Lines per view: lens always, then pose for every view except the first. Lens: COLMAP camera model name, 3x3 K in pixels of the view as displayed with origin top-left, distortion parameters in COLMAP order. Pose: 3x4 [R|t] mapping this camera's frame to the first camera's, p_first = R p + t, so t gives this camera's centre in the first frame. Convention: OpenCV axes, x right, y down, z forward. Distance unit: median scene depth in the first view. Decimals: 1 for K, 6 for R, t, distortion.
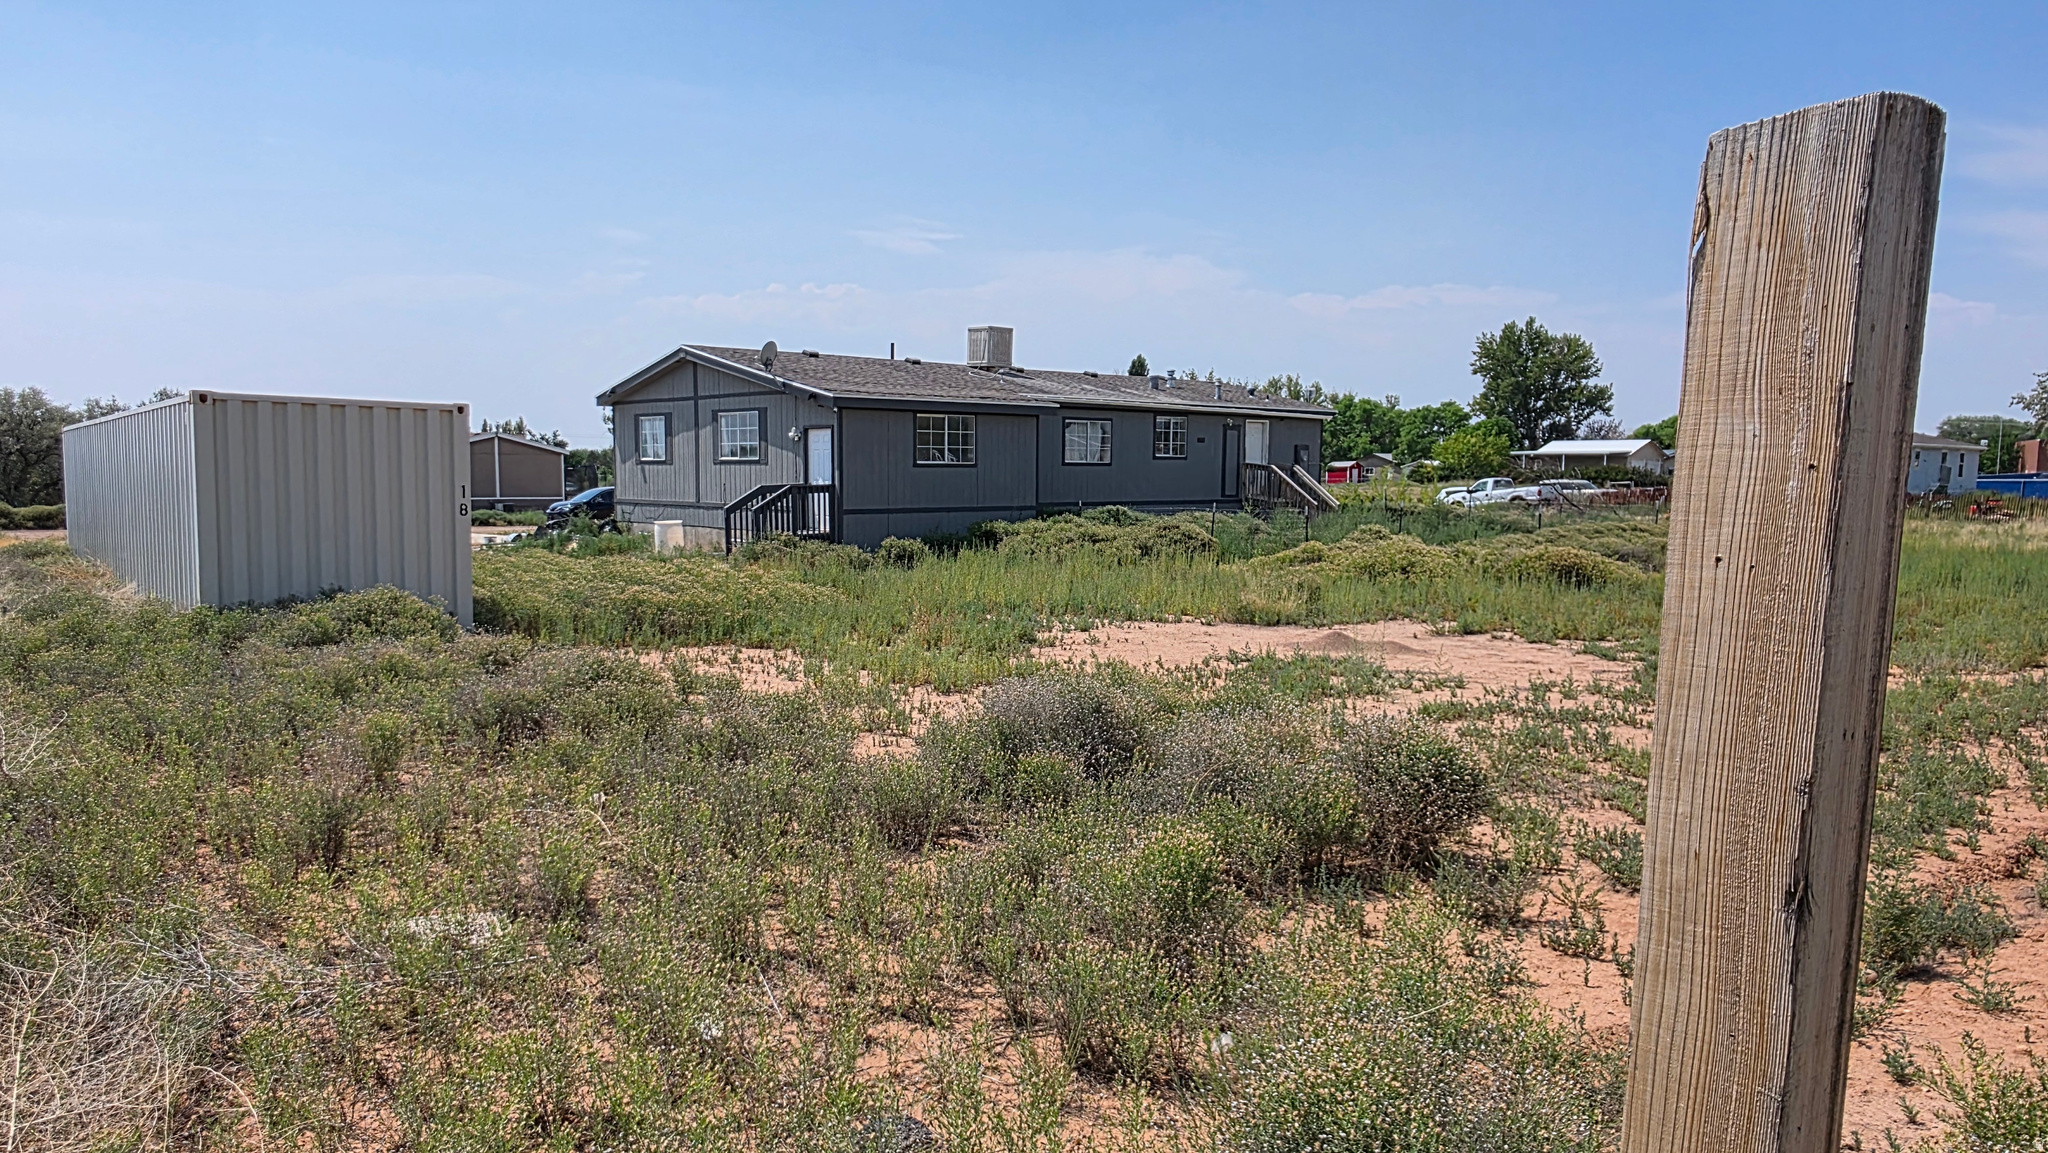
lens RADIAL K [[1397.8, 0, 1024.0], [0, 1397.8, 576.5], [0, 0, 1]] dist [0.000766, -0.005087]
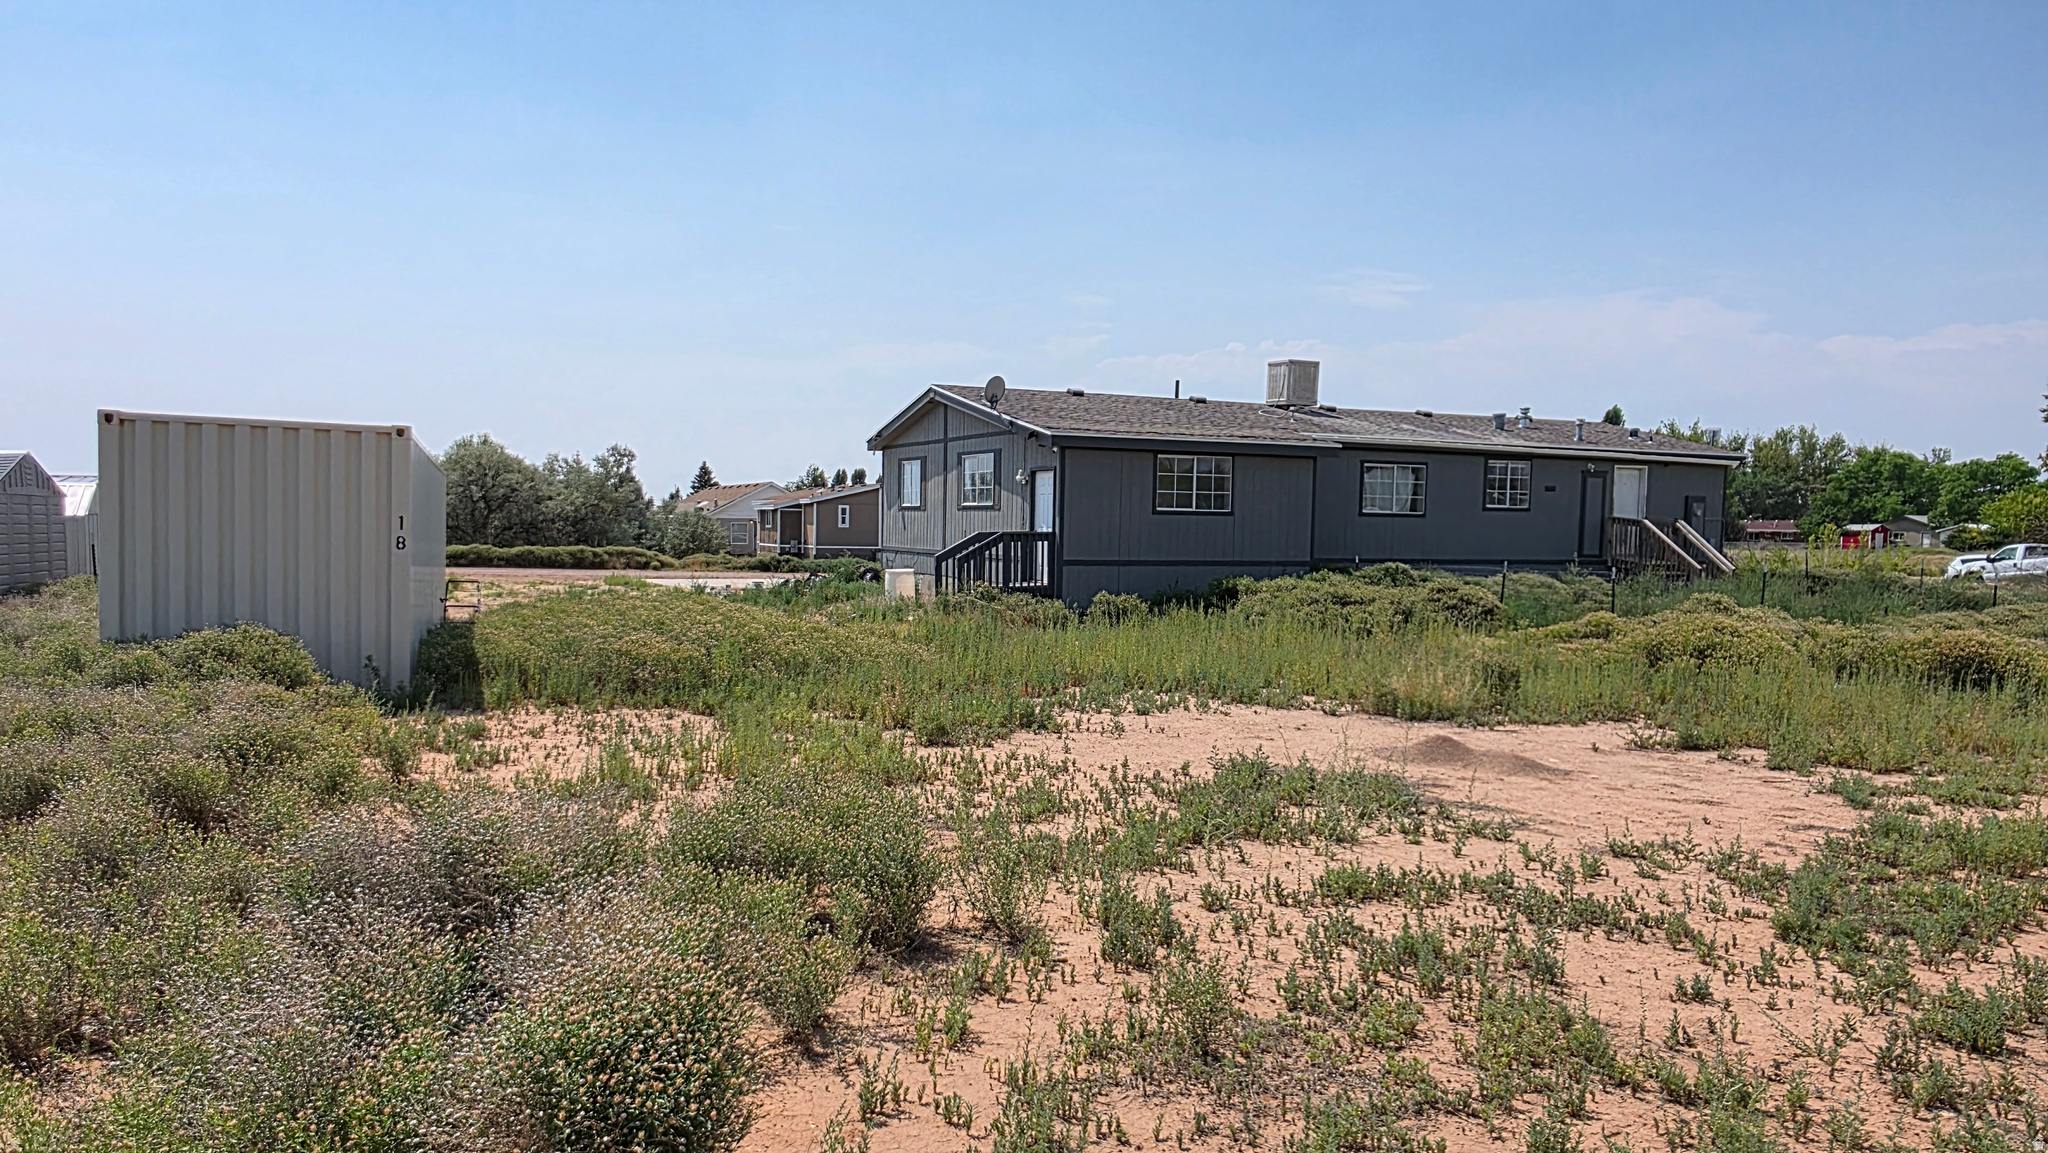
lens RADIAL K [[1397.8, 0, 1024.0], [0, 1397.8, 576.5], [0, 0, 1]] dist [0.000766, -0.005087]
pose [[0.944677, 0.023592, -0.327152, 0.115494], [-0.037210, 0.998679, -0.035427, -0.003822], [0.325884, 0.045641, 0.944308, 0.117742]]
